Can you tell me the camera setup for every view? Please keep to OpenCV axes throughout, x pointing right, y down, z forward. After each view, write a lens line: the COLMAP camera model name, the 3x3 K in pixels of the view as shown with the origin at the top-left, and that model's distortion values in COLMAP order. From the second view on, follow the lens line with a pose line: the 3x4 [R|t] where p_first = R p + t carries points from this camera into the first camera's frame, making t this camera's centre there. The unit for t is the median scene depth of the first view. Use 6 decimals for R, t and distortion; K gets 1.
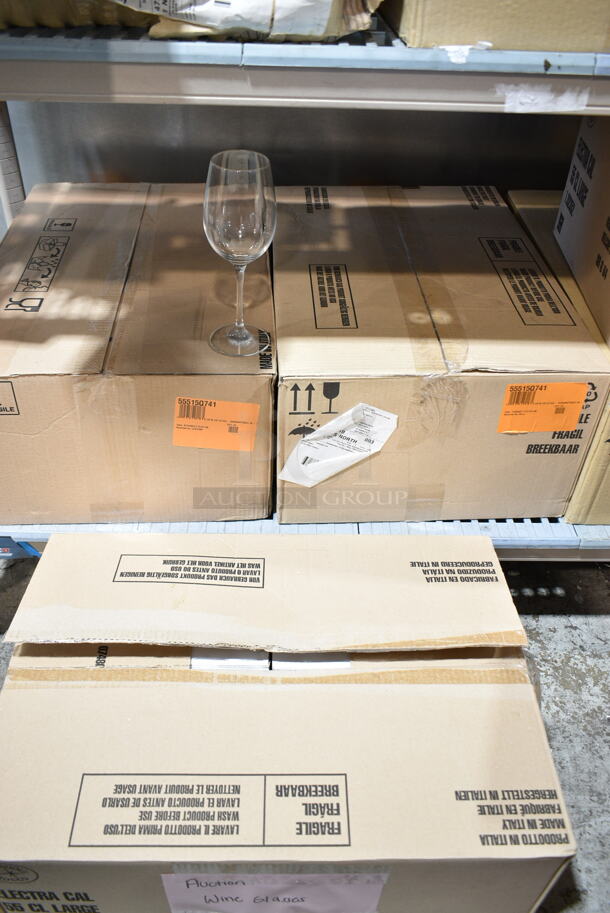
lens RADIAL K [[764.5, 0, 307.3], [0, 764.5, 458.6], [0, 0, 1]] dist [-0.037030, 0.017393]
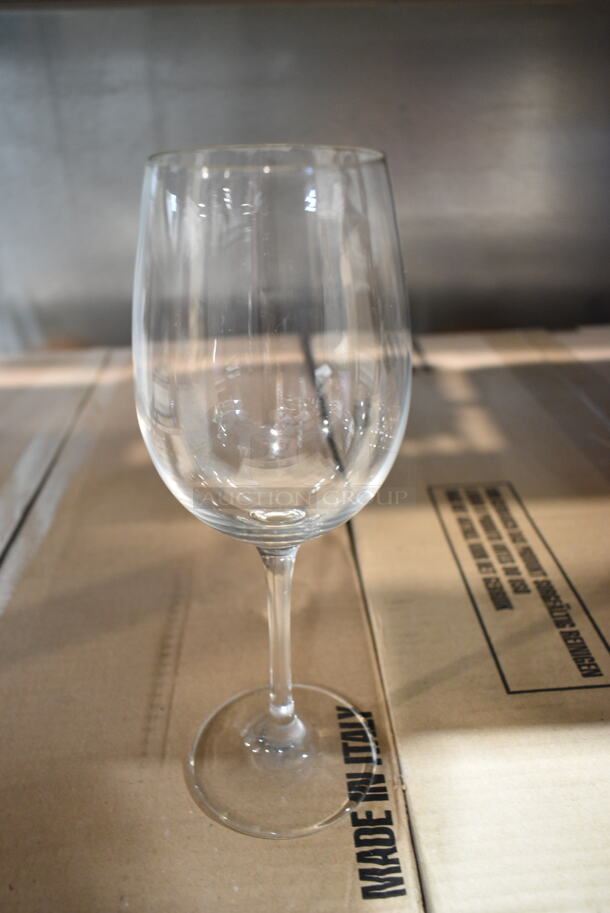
lens RADIAL K [[764.5, 0, 305.4], [0, 764.5, 455.8], [0, 0, 1]] dist [-0.037030, 0.017393]
pose [[0.997852, -0.054654, -0.036109, -0.060400], [0.044667, 0.970914, -0.235224, -0.200292], [0.047914, 0.233106, 0.971270, 0.657765]]
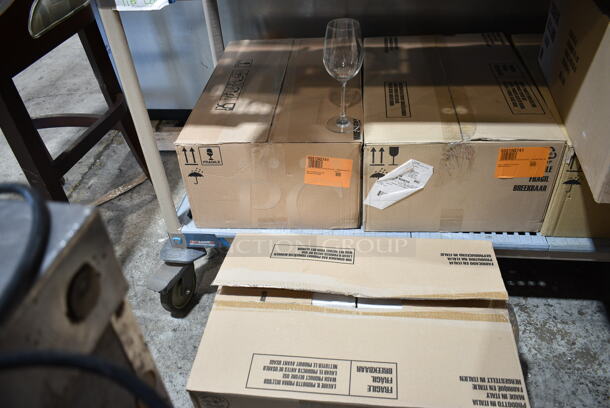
lens RADIAL K [[510.8, 0, 307.2], [0, 510.8, 203.3], [0, 0, 1]] dist [-0.037030, 0.017393]
pose [[0.985989, 0.013301, -0.166279, 0.029479], [-0.018434, 0.999399, -0.029366, 0.064010], [0.165788, 0.032020, 0.985641, -0.174250]]
